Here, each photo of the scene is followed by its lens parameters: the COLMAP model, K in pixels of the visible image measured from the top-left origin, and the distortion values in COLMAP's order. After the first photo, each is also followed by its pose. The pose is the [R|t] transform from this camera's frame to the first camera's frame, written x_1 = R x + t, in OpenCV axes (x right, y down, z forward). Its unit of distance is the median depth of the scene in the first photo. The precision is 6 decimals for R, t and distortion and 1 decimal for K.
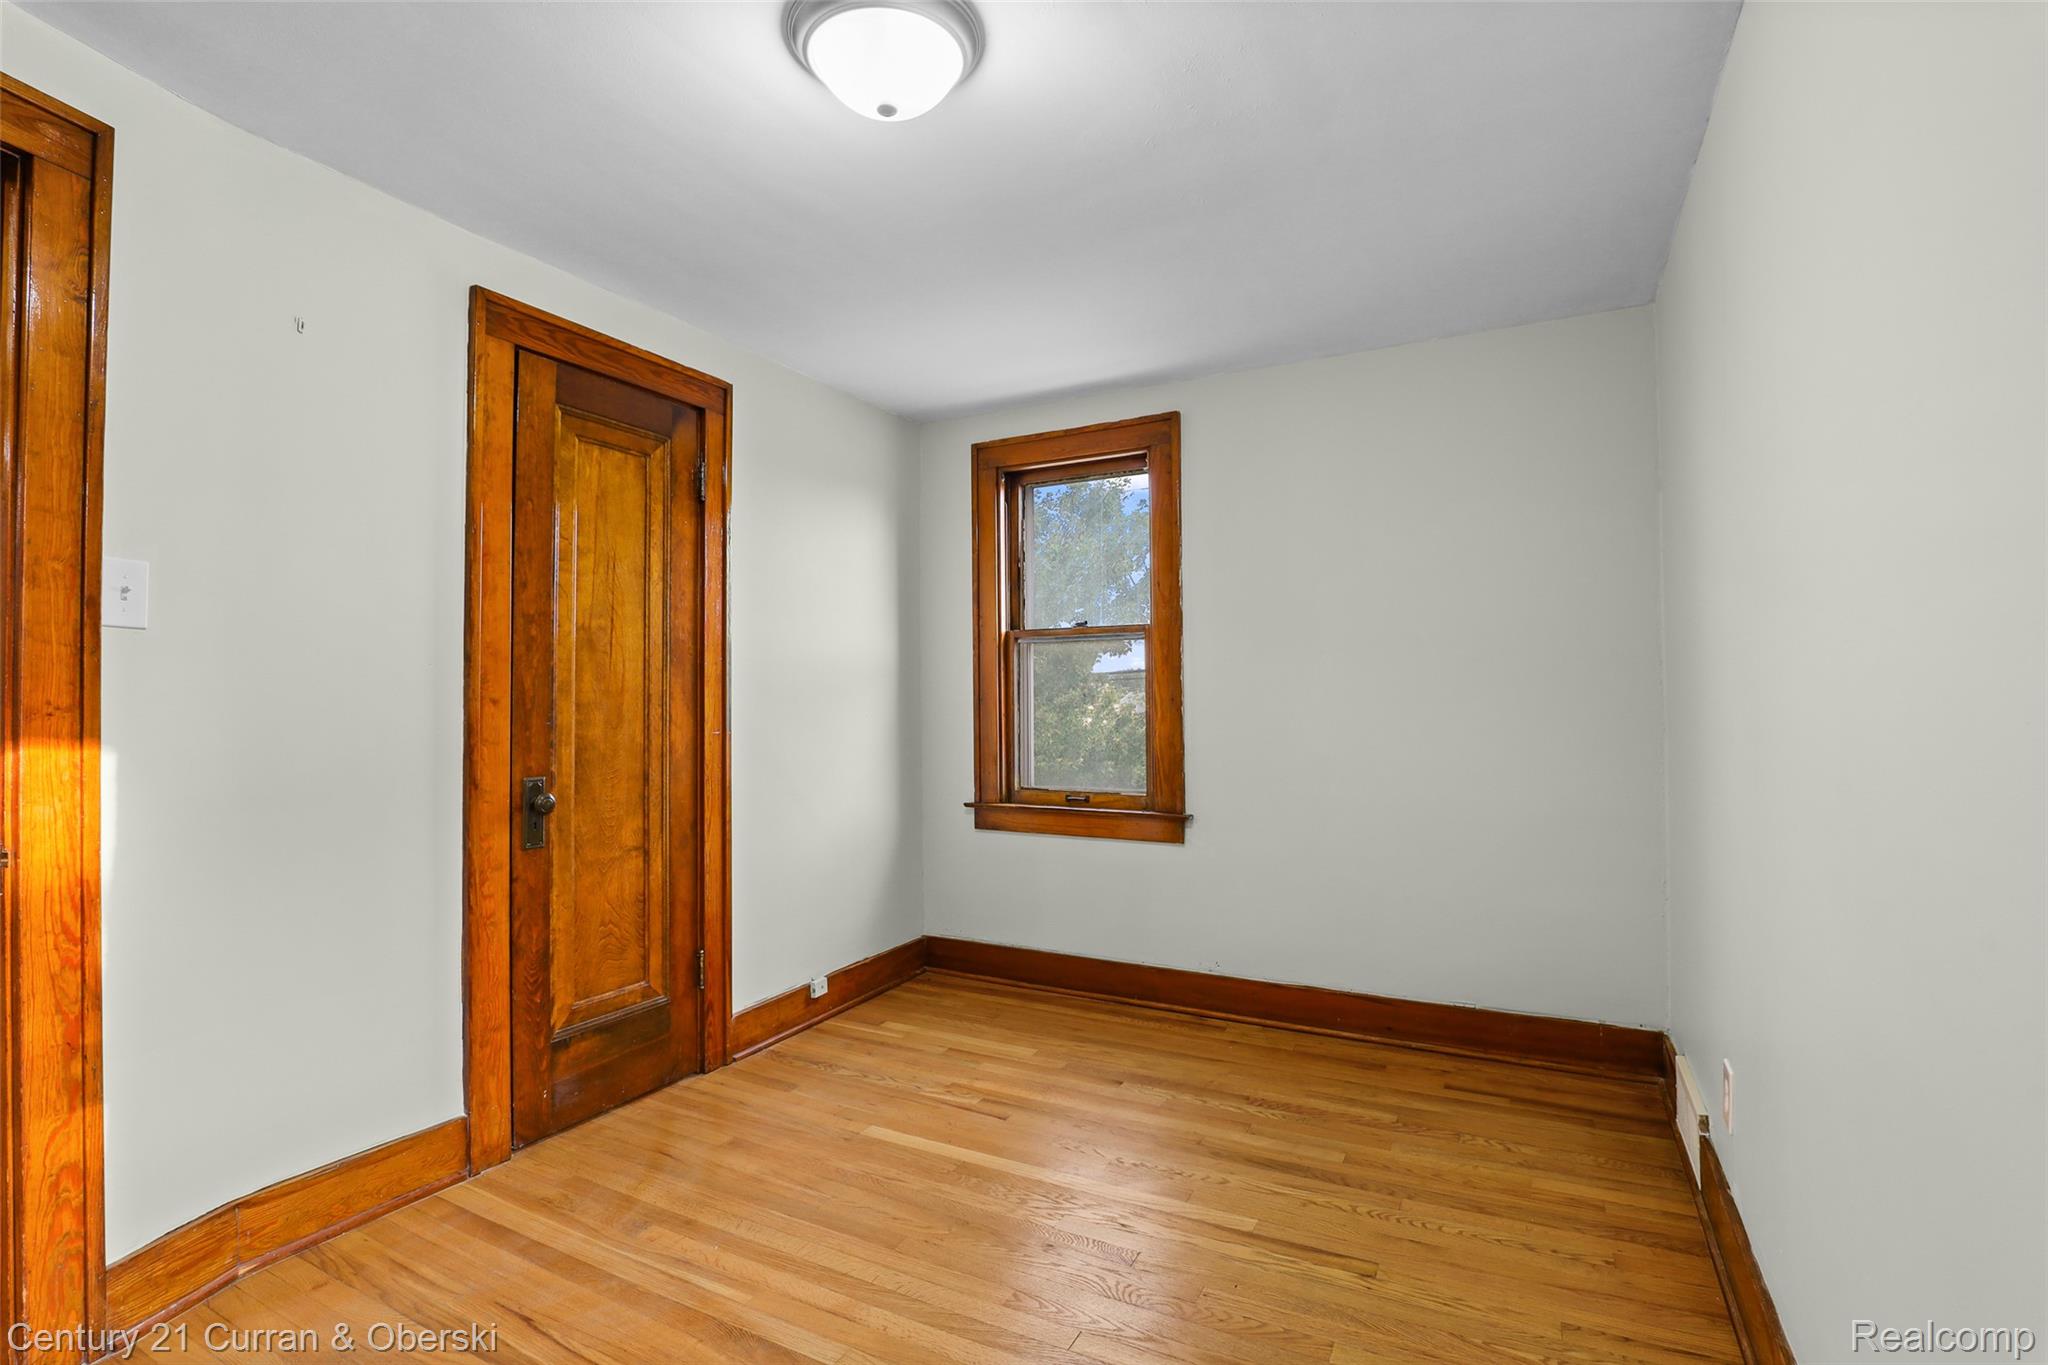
lens RADIAL K [[955.6, 0, 1026.2], [0, 955.6, 675.3], [0, 0, 1]] dist [-0.037182, 0.007376]
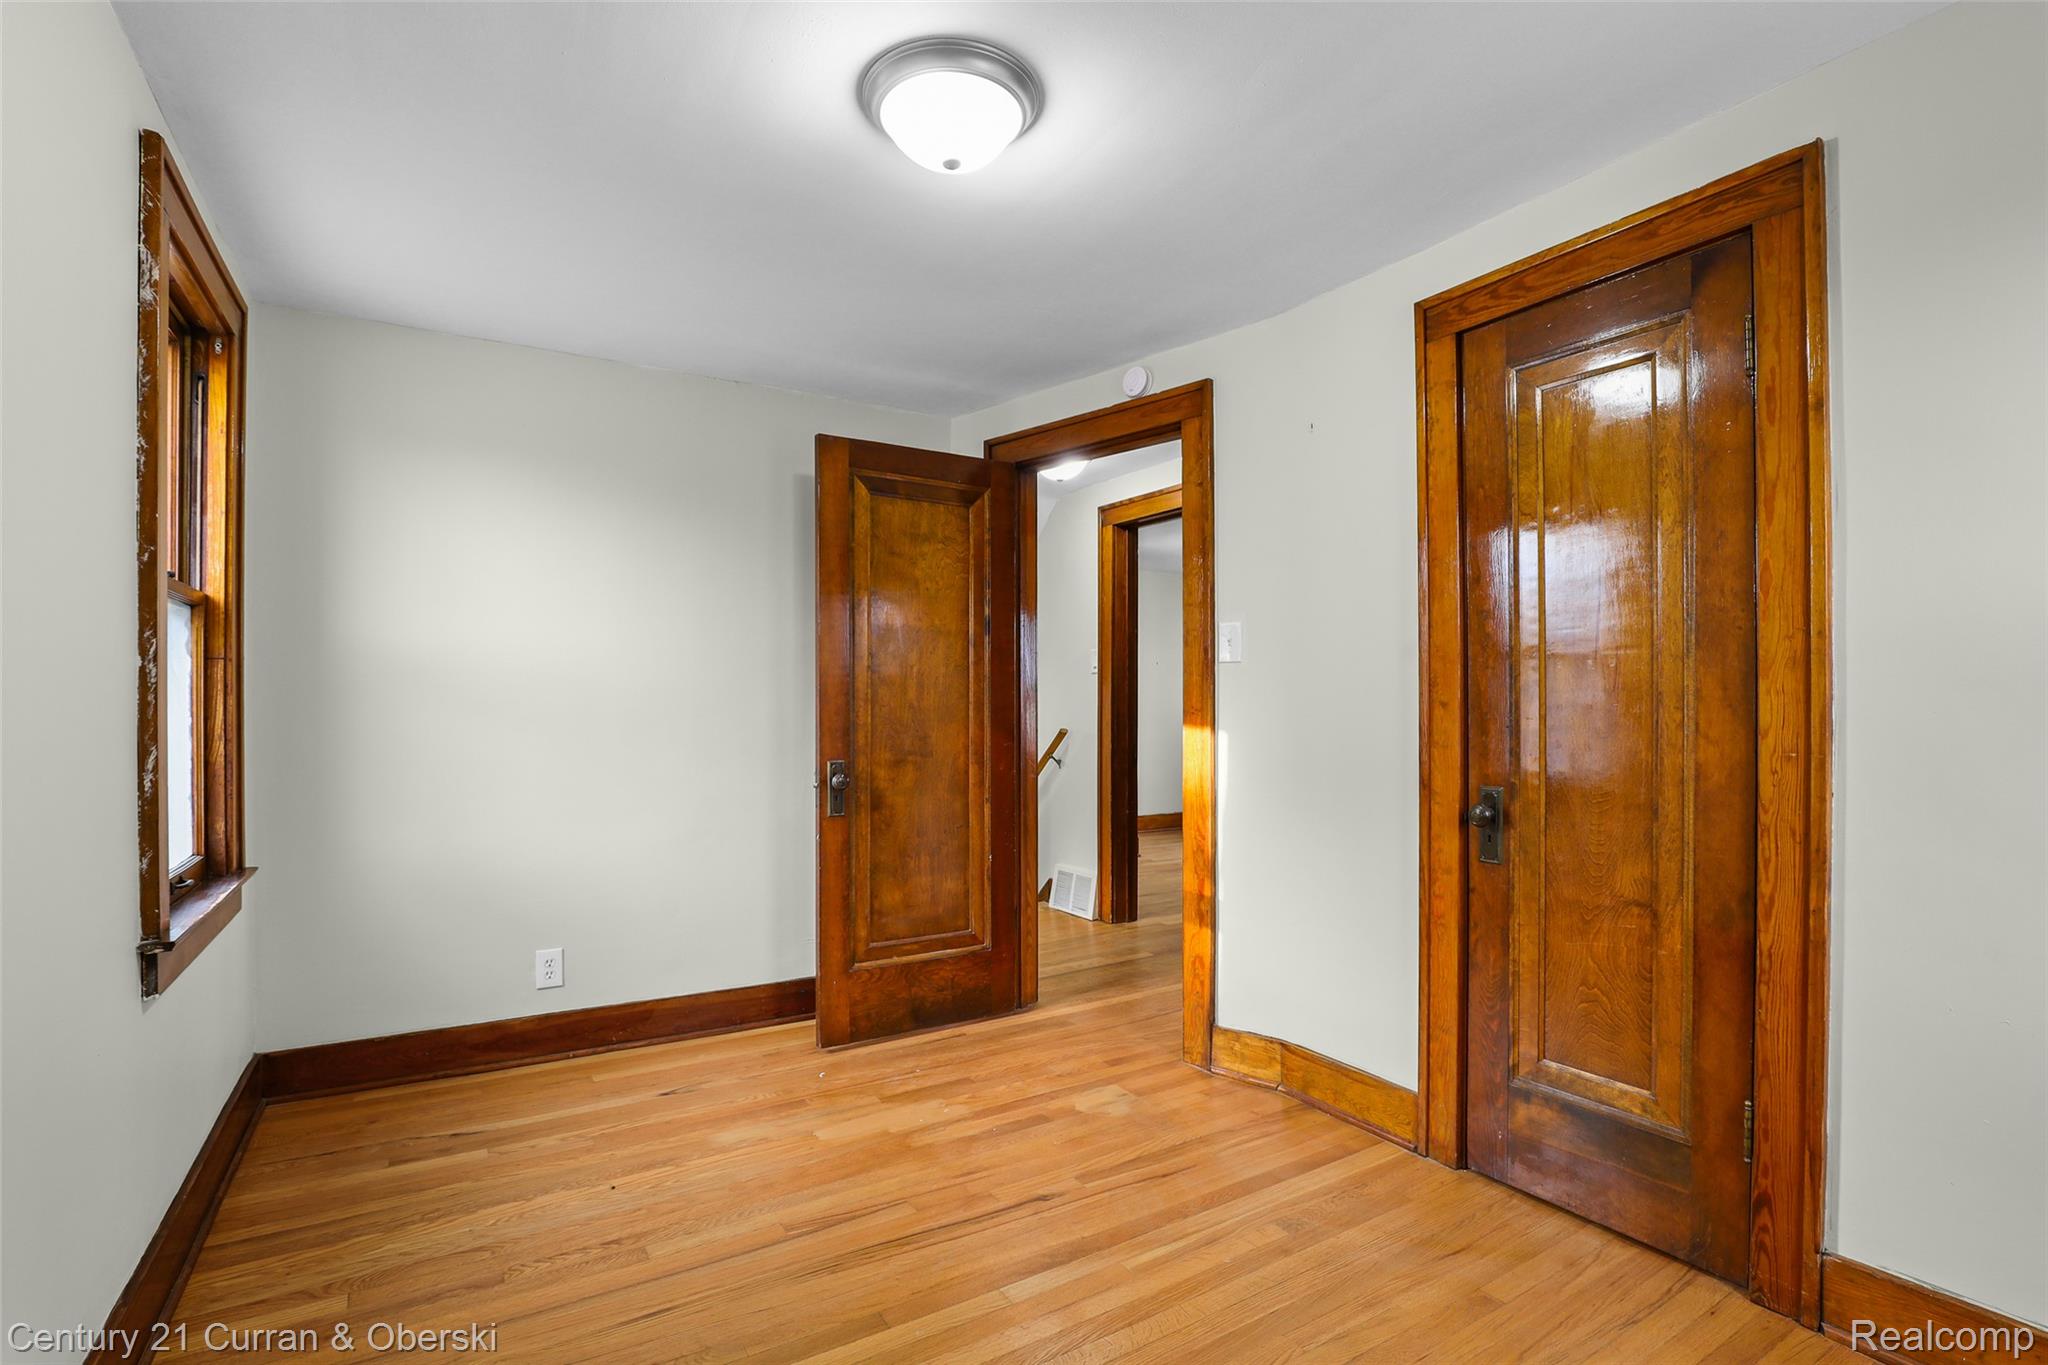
lens RADIAL K [[955.6, 0, 1018.3], [0, 955.6, 701.4], [0, 0, 1]] dist [-0.037182, 0.007376]
pose [[-0.506861, 0.001851, -0.862026, 0.501685], [0.031823, 0.999356, -0.016566, 0.025574], [0.861440, -0.035829, -0.506594, 1.059000]]
